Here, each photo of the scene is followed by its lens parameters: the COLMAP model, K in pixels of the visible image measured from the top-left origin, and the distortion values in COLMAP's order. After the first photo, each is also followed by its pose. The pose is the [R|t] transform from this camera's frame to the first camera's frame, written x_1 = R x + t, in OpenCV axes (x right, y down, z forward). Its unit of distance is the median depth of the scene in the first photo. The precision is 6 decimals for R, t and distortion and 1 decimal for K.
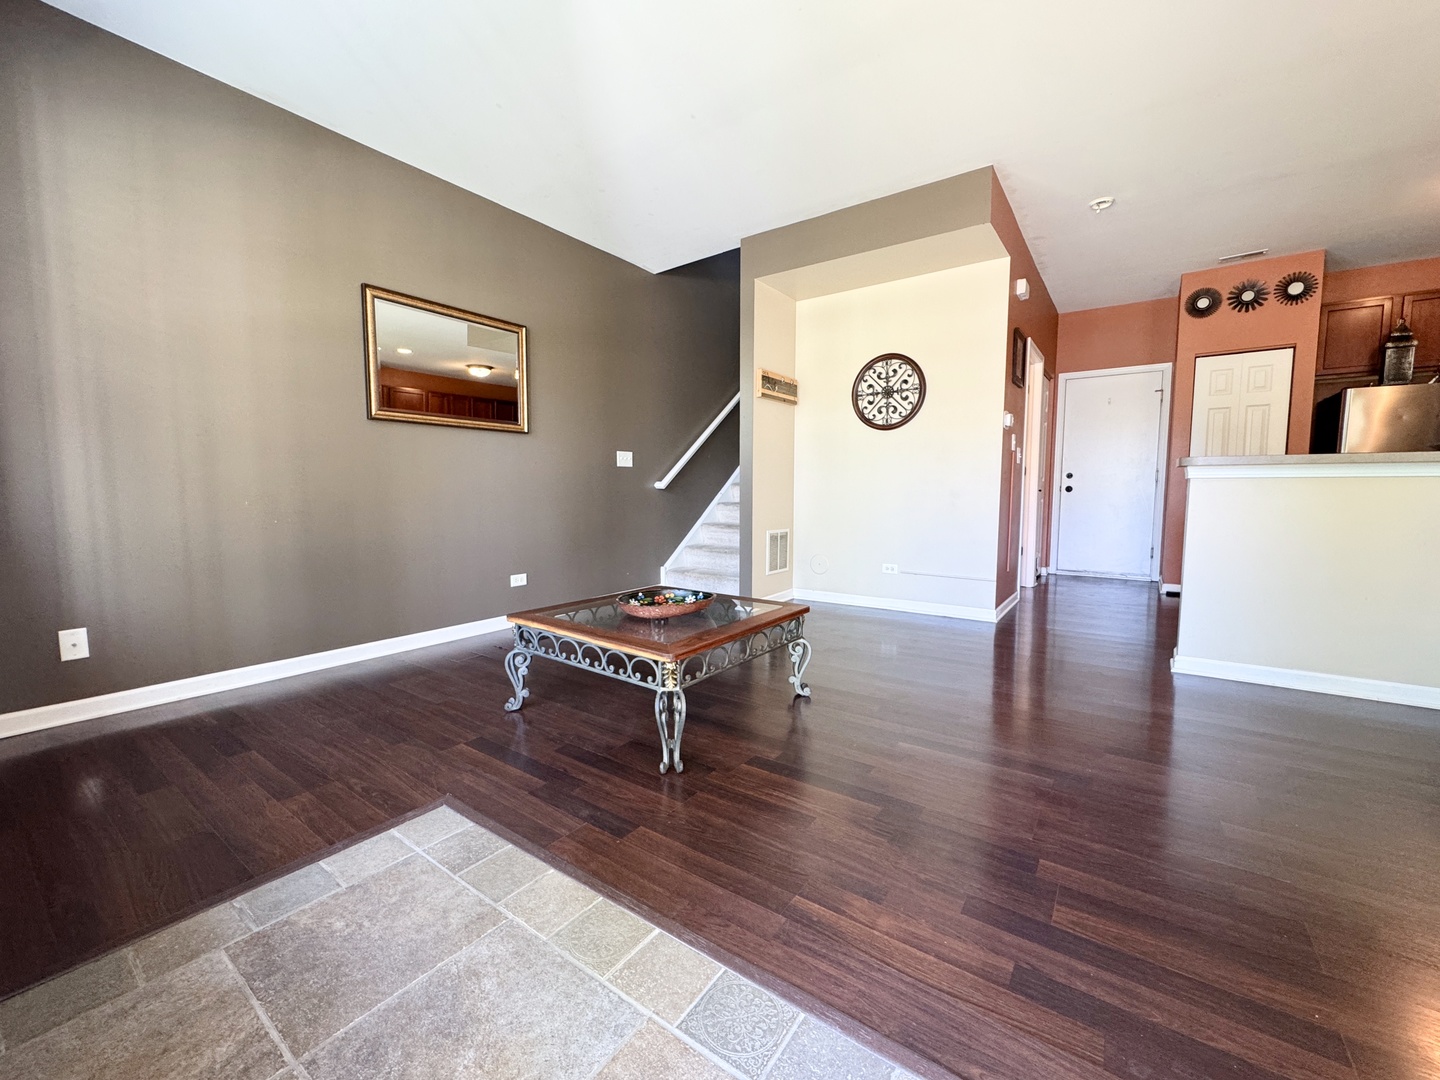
lens RADIAL K [[585.0, 0, 721.5], [0, 585.0, 536.1], [0, 0, 1]] dist [0.000410, -0.000422]
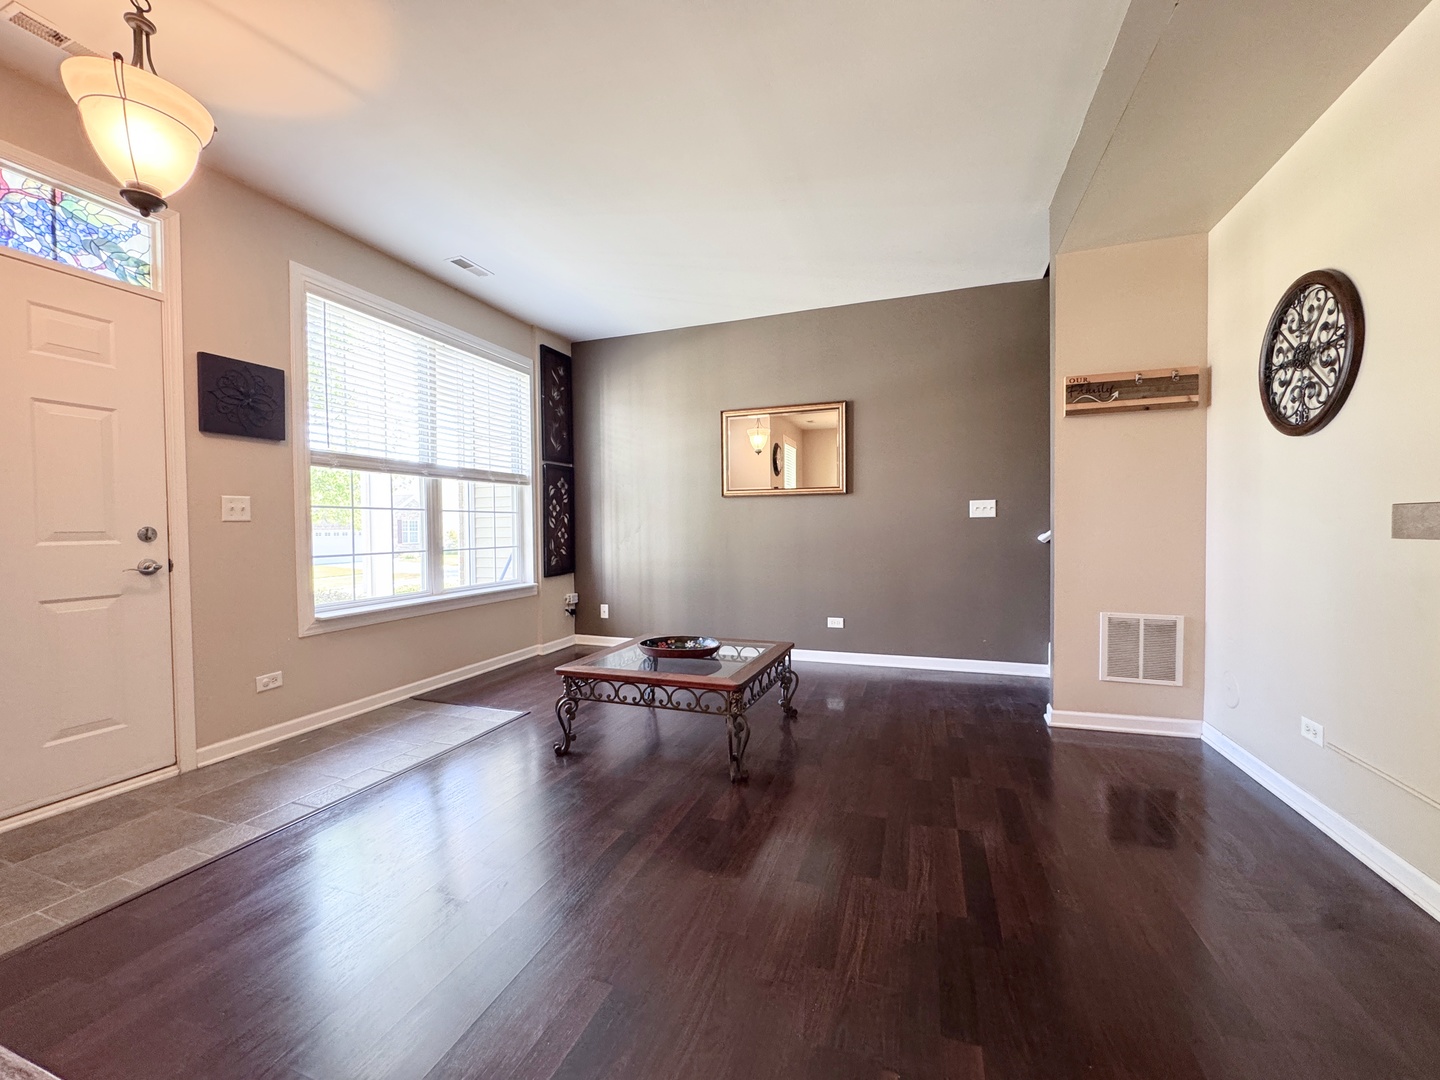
lens RADIAL K [[585.0, 0, 721.5], [0, 585.0, 536.1], [0, 0, 1]] dist [0.000410, -0.000422]
pose [[0.266276, 0.013337, -0.963805, 0.623481], [-0.067353, 0.997718, -0.004802, -0.065421], [0.961541, 0.066194, 0.266566, 0.427870]]
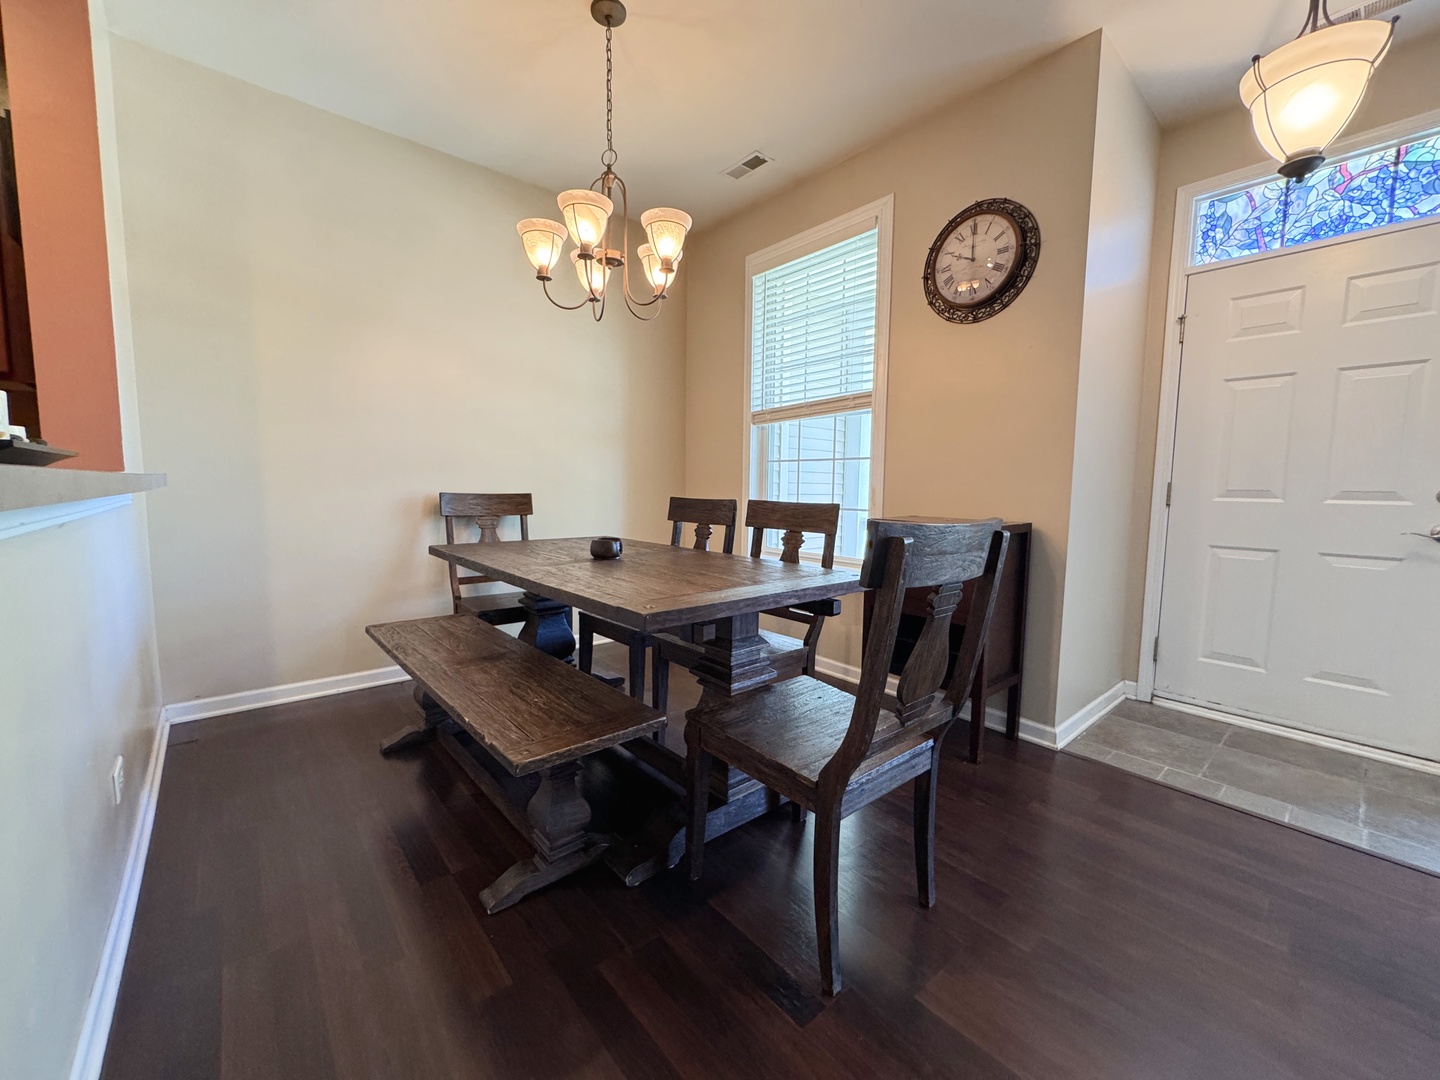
lens RADIAL K [[574.7, 0, 705.3], [0, 574.7, 536.3], [0, 0, 1]] dist [0.001782, -0.000149]
pose [[-0.967247, -0.035723, 0.251313, 0.419490], [0.008070, 0.985220, 0.171106, -0.087774], [-0.253710, 0.167529, -0.952662, 0.676271]]
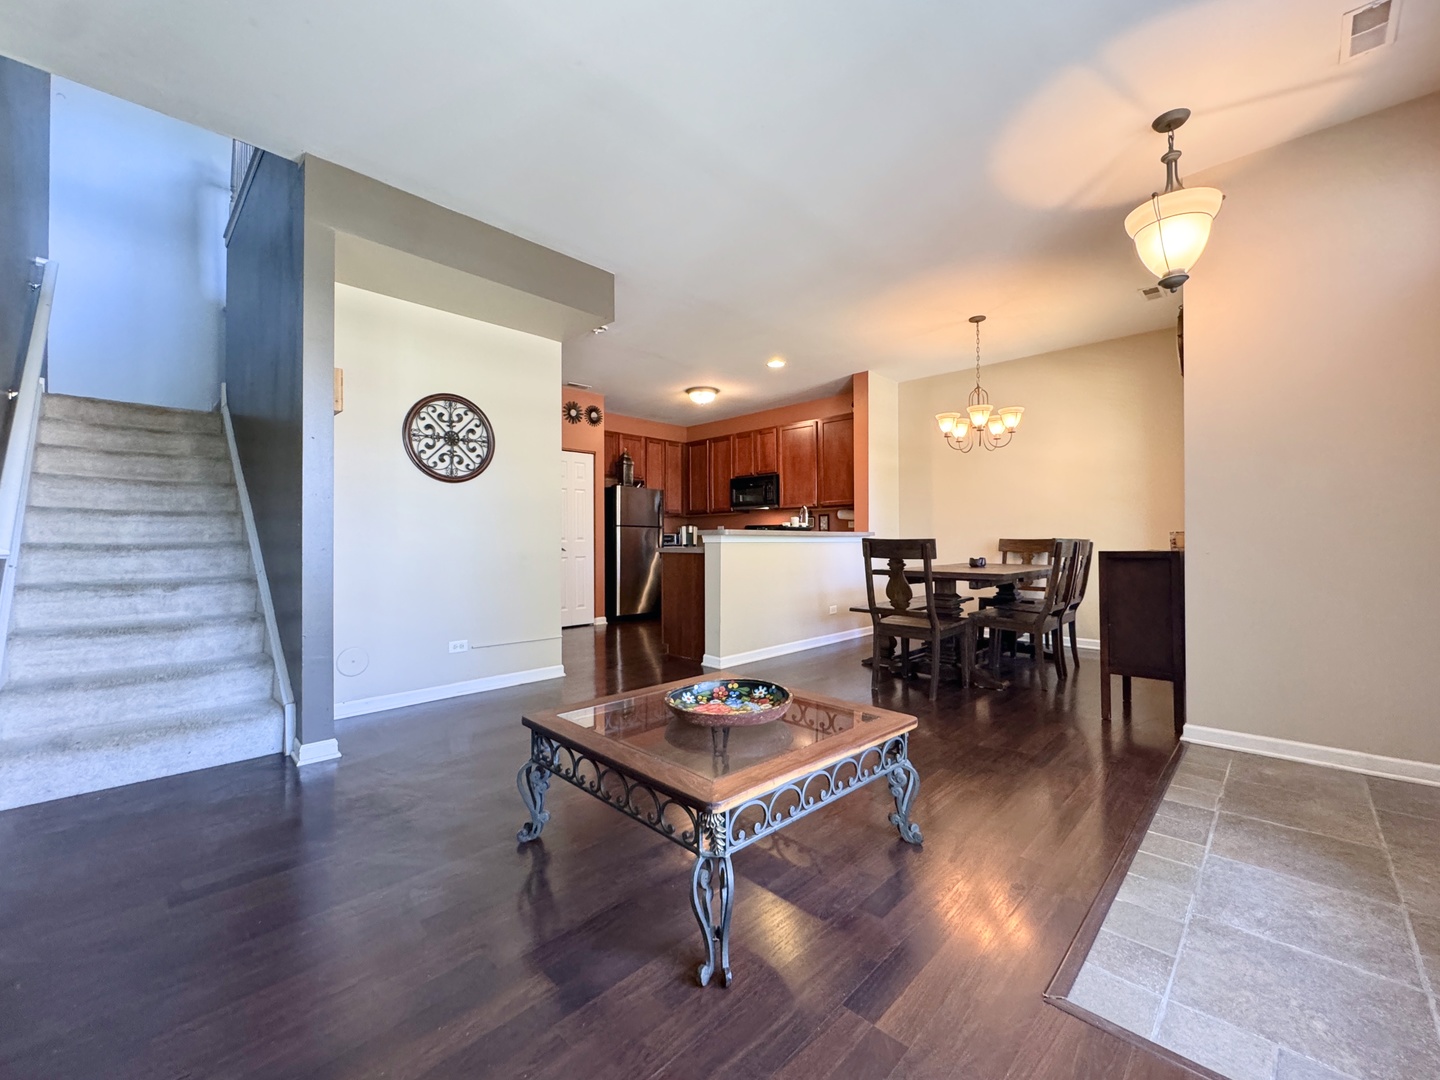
lens RADIAL K [[585.0, 0, 721.5], [0, 585.0, 536.1], [0, 0, 1]] dist [0.000410, -0.000422]
pose [[0.148270, 0.008947, 0.988906, -0.501114], [0.085247, 0.996121, -0.021794, -0.052778], [-0.985266, 0.087533, 0.146932, 0.502526]]
